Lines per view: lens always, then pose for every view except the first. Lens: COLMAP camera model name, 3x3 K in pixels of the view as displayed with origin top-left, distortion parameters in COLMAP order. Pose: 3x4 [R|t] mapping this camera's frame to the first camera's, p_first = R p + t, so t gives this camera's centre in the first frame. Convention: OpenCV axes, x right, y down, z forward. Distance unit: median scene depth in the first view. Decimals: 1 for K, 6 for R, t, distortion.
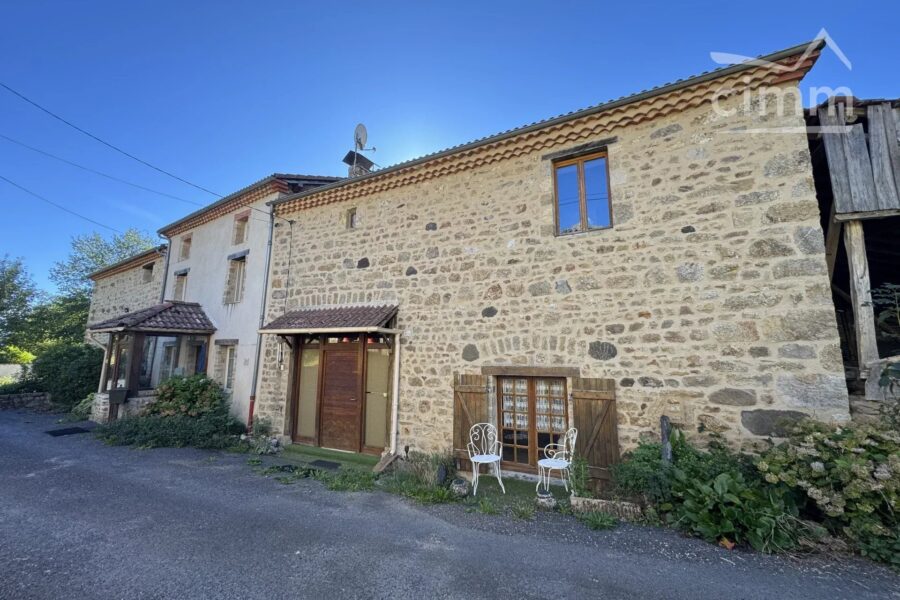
lens RADIAL K [[358.2, 0, 448.8], [0, 358.2, 300.8], [0, 0, 1]] dist [-0.002561, -0.000046]
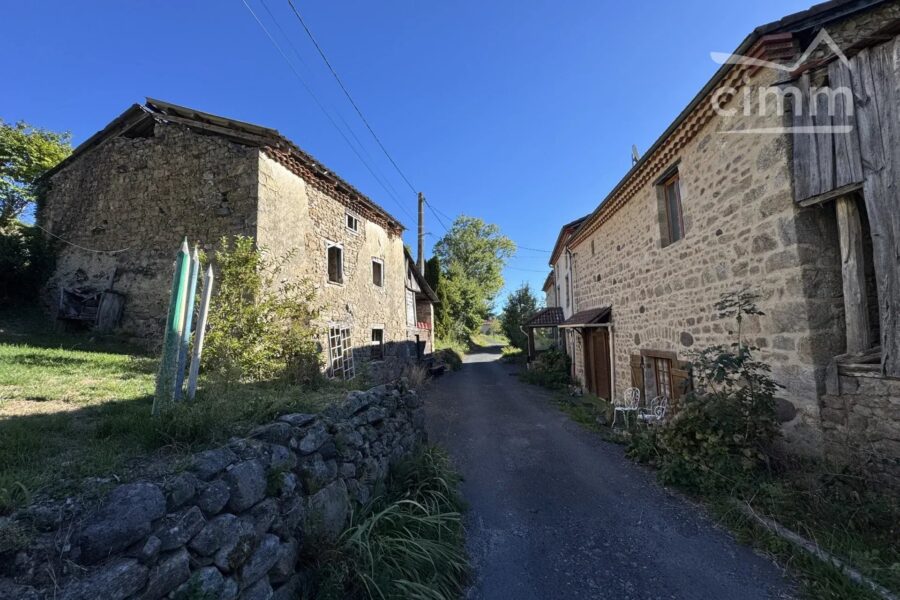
lens RADIAL K [[358.2, 0, 448.9], [0, 358.2, 300.1], [0, 0, 1]] dist [-0.002561, -0.000046]
pose [[0.373415, -0.104863, -0.921718, 1.366409], [0.169988, 0.984501, -0.043139, -0.086918], [0.911957, -0.140573, 0.385454, -0.229386]]
